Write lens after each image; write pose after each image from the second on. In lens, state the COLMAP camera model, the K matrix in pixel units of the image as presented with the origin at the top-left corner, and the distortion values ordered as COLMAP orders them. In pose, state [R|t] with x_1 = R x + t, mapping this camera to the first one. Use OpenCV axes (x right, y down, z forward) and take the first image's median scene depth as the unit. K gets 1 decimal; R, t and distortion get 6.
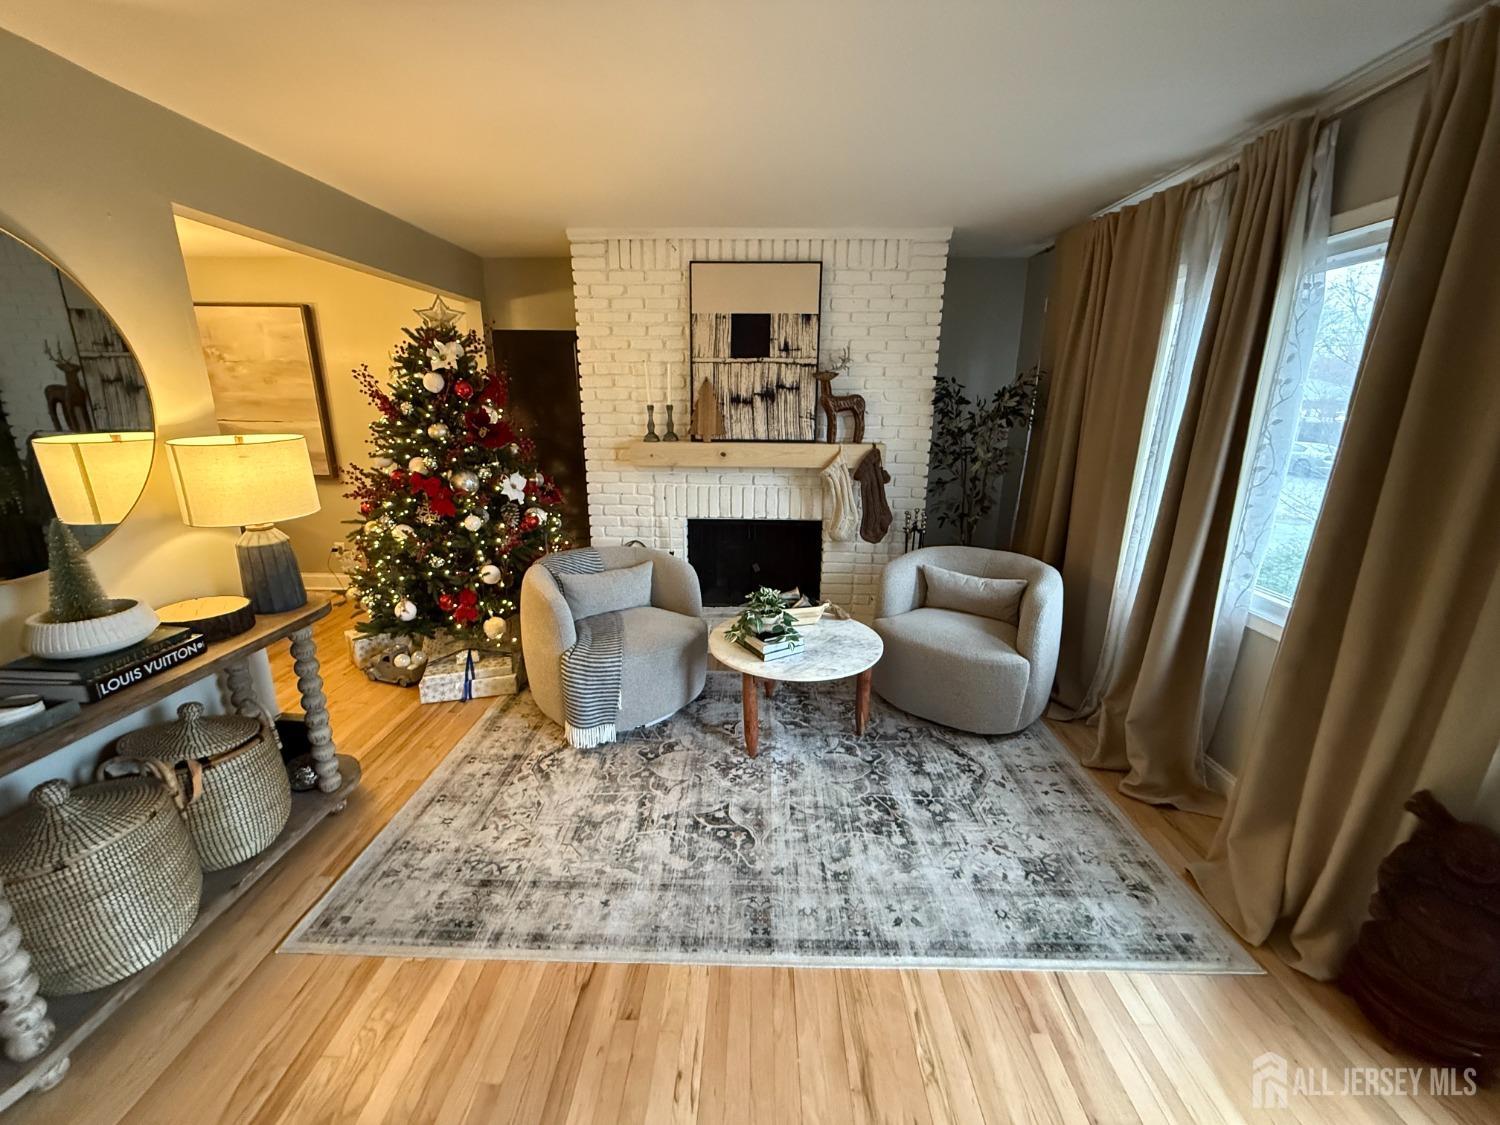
lens RADIAL K [[601.4, 0, 747.5], [0, 601.4, 559.7], [0, 0, 1]] dist [0.000708, -0.000444]
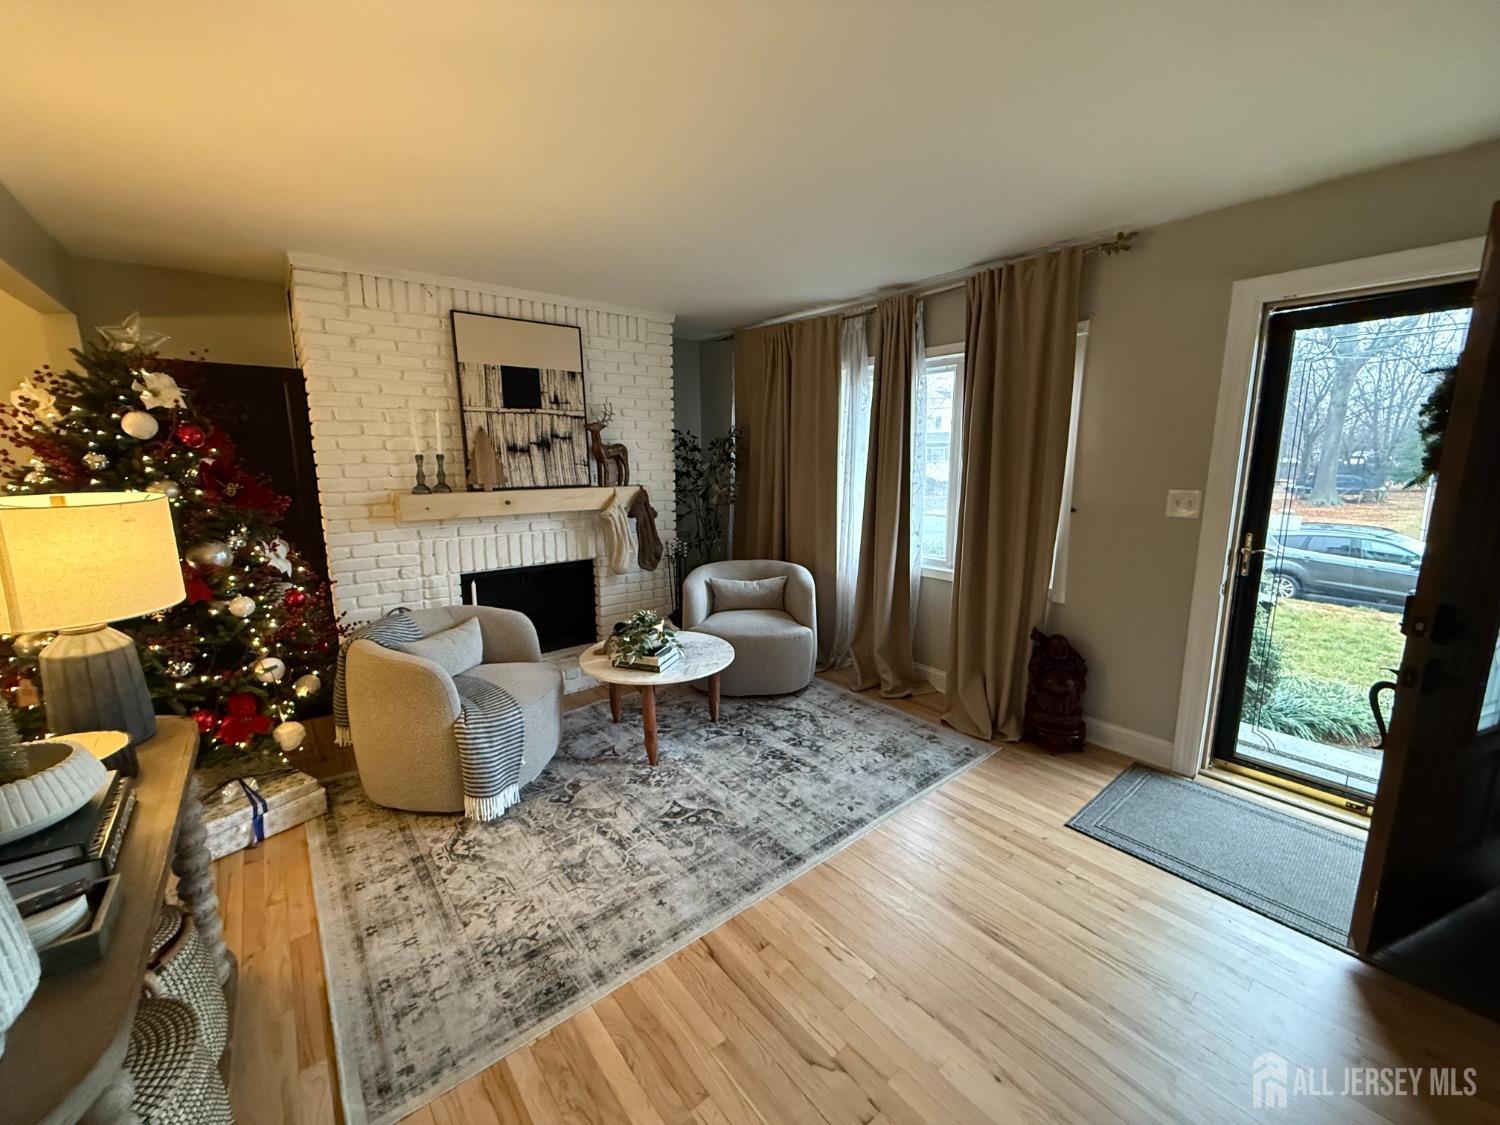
lens RADIAL K [[601.4, 0, 750.5], [0, 601.4, 559.3], [0, 0, 1]] dist [0.000708, -0.000444]
pose [[0.756797, -0.122321, 0.642102, -0.476953], [0.177904, 0.983796, -0.022268, 0.012965], [-0.628974, 0.131084, 0.766296, -0.001721]]
